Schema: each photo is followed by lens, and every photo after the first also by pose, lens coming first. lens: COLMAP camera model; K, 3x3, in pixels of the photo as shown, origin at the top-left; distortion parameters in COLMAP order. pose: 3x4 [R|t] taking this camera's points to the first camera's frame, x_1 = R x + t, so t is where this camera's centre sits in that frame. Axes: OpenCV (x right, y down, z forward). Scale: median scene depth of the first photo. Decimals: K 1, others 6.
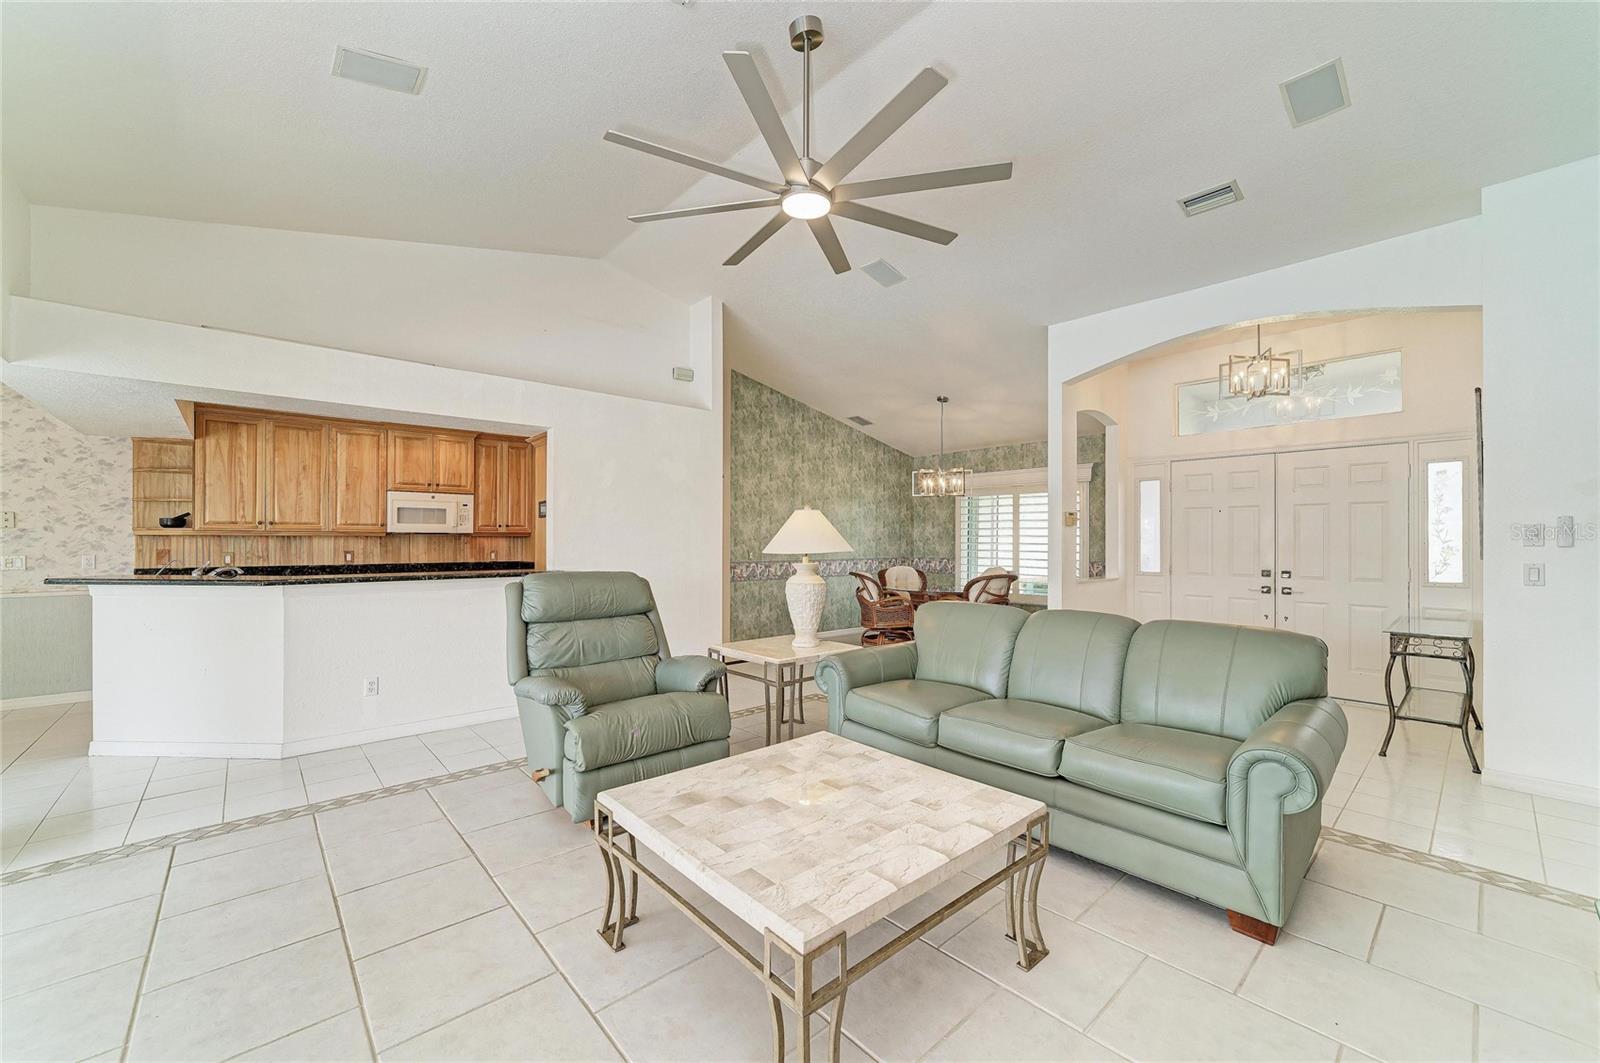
lens RADIAL K [[643.1, 0, 826.6], [0, 643.1, 533.4], [0, 0, 1]] dist [-0.014931, 0.005178]
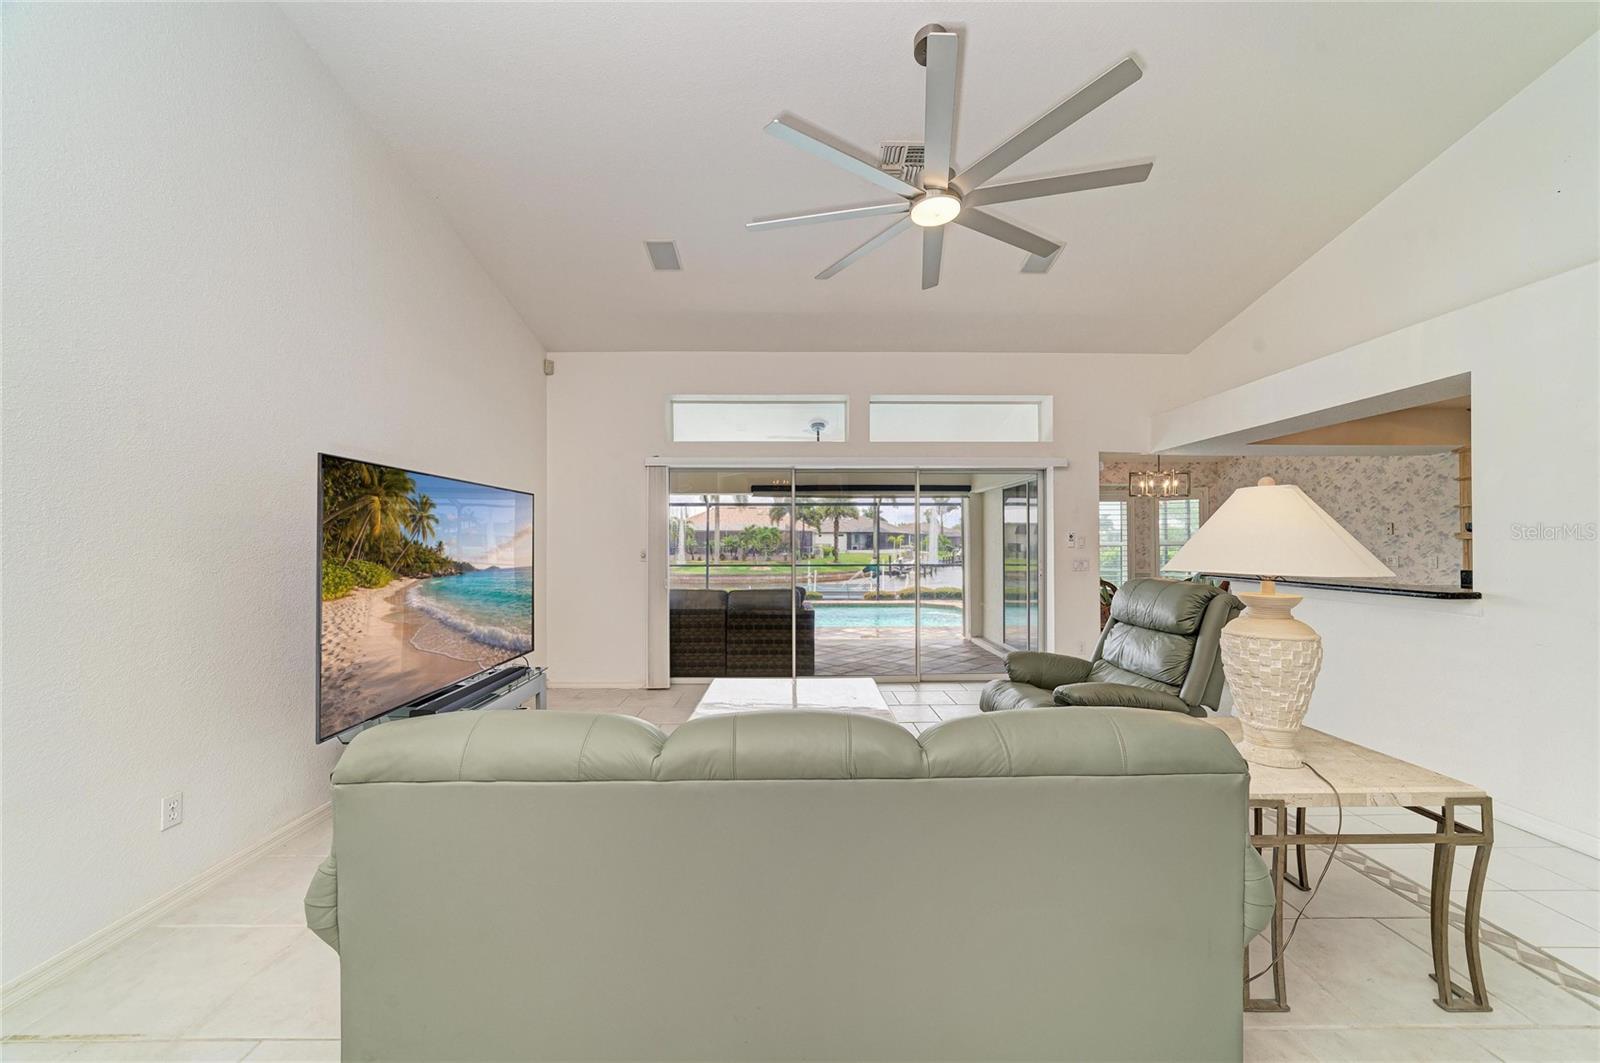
lens RADIAL K [[612.0, 0, 791.4], [0, 612.0, 536.6], [0, 0, 1]] dist [-0.014011, 0.002074]
pose [[-0.671595, -0.008064, -0.740875, 0.432931], [0.008464, 0.999792, -0.018555, 0.007211], [0.740870, -0.018732, -0.671387, 0.780744]]
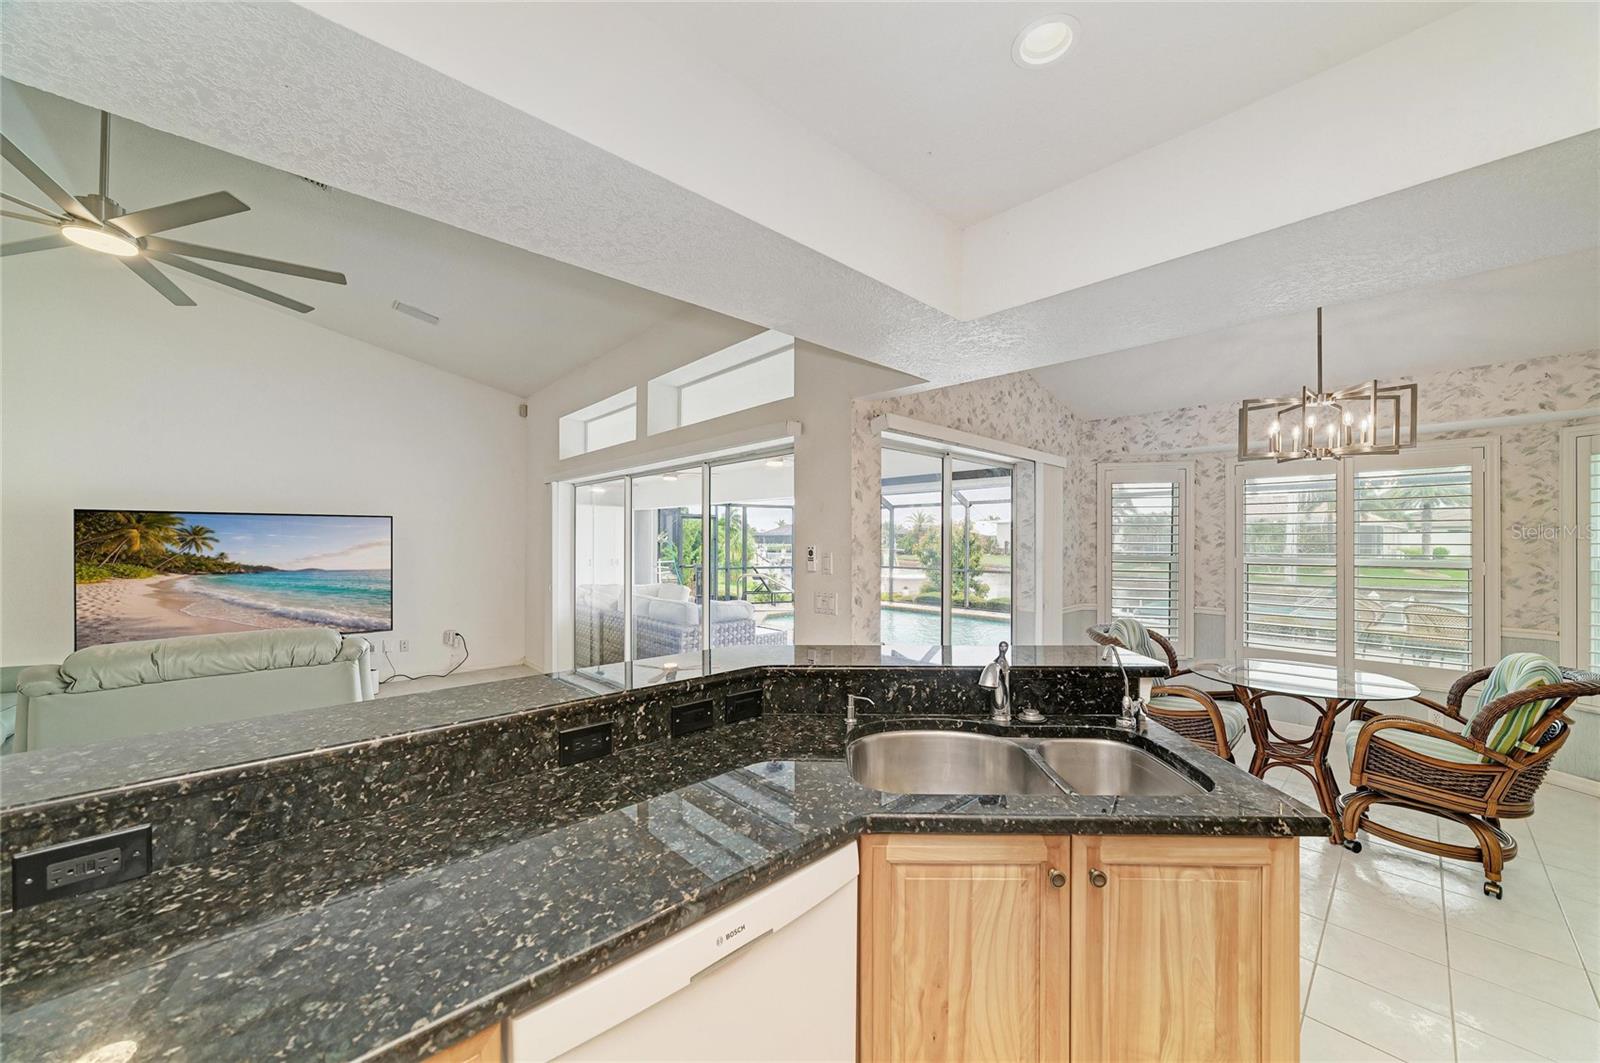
lens RADIAL K [[588.4, 0, 805.5], [0, 588.4, 538.6], [0, 0, 1]] dist [0.000232, 0.000749]
pose [[-0.999894, -0.002990, 0.014261, -0.635050], [-0.003190, 0.999896, -0.014041, -0.012709], [-0.014217, -0.014085, -0.999800, 1.037204]]
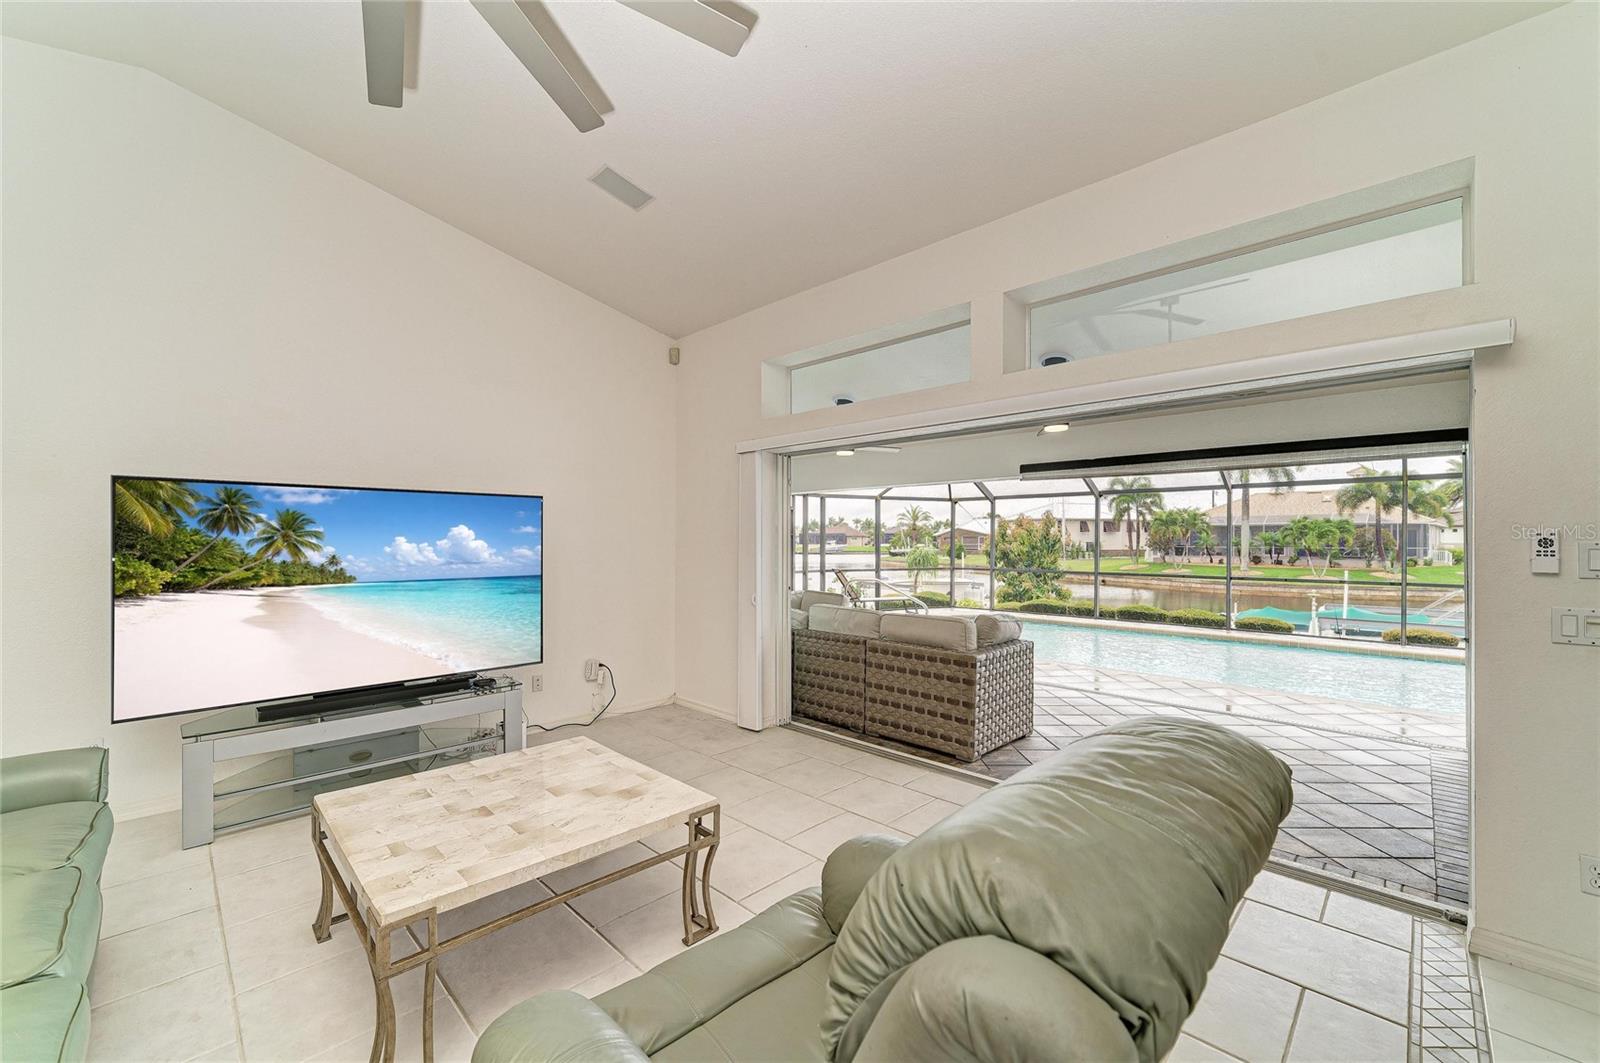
lens RADIAL K [[643.1, 0, 805.3], [0, 643.1, 539.1], [0, 0, 1]] dist [-0.014931, 0.005178]
pose [[-0.998596, -0.003219, -0.052883, -0.171040], [-0.002628, 0.999933, -0.011246, -0.005235], [0.052915, -0.011091, -0.998537, 0.798751]]
